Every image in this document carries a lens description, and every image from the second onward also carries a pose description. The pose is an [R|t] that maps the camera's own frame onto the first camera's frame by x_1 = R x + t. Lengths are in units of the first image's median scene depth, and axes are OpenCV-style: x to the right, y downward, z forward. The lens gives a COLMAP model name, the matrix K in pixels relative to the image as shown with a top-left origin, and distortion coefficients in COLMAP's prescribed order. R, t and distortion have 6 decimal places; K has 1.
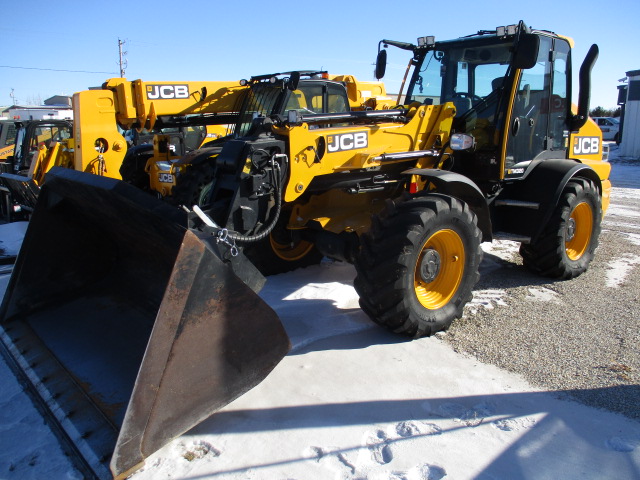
lens RADIAL K [[536.2, 0, 323.0], [0, 536.2, 236.4], [0, 0, 1]] dist [-0.036718, -0.003080]
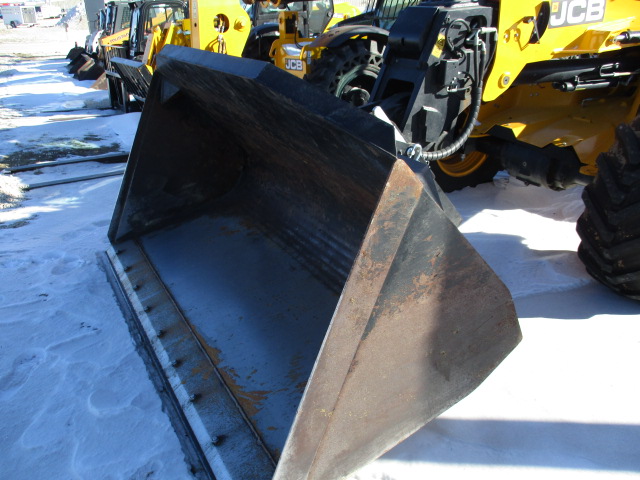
lens RADIAL K [[536.2, 0, 323.0], [0, 536.2, 236.4], [0, 0, 1]] dist [-0.036718, -0.003080]
pose [[0.980189, 0.068571, -0.185817, -0.136542], [-0.030722, 0.979441, 0.199376, -0.025235], [0.195668, -0.189718, 0.962144, 0.274405]]
